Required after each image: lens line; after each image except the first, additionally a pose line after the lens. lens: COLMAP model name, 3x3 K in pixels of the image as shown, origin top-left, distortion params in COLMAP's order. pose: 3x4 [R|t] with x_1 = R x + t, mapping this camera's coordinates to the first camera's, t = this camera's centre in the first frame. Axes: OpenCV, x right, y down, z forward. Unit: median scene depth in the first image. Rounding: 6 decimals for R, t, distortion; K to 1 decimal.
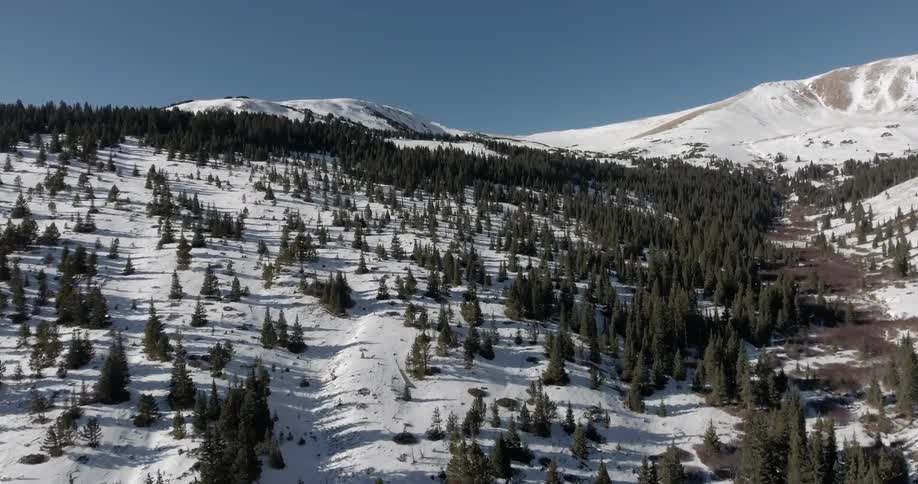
lens RADIAL K [[524.3, 0, 455.0], [0, 524.3, 247.5], [0, 0, 1]] dist [-0.021113, 0.002733]
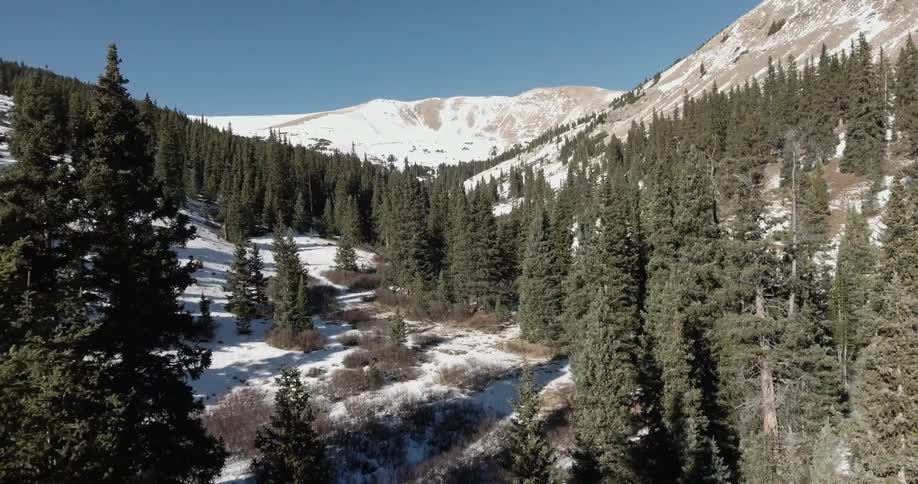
lens RADIAL K [[524.3, 0, 456.3], [0, 524.3, 259.0], [0, 0, 1]] dist [-0.021113, 0.002733]
pose [[0.775229, -0.014431, 0.631516, 0.097151], [0.009517, 0.999892, 0.011165, 0.213379], [-0.631609, -0.002645, 0.775283, 0.213519]]
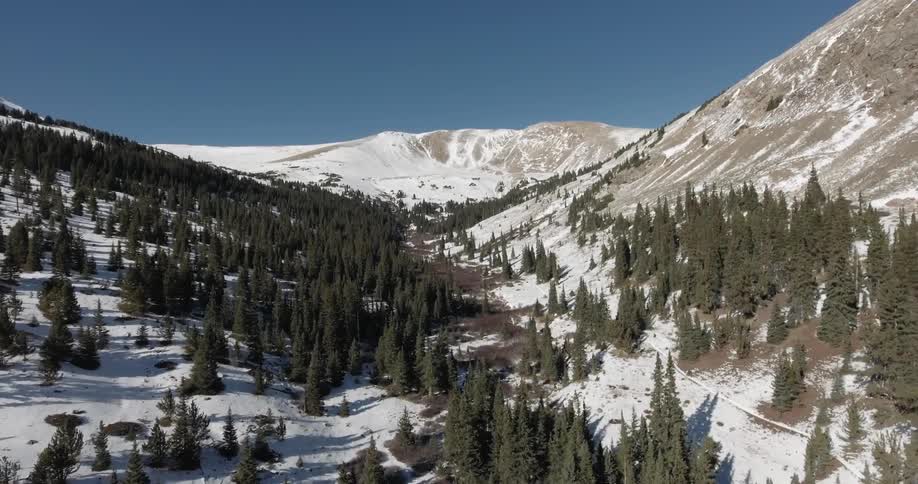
lens RADIAL K [[524.3, 0, 456.1], [0, 524.3, 258.5], [0, 0, 1]] dist [-0.021113, 0.002733]
pose [[0.780198, 0.026898, 0.624955, 0.010587], [-0.004787, 0.999303, -0.037034, 0.069909], [-0.625515, 0.025902, 0.779782, 0.162011]]
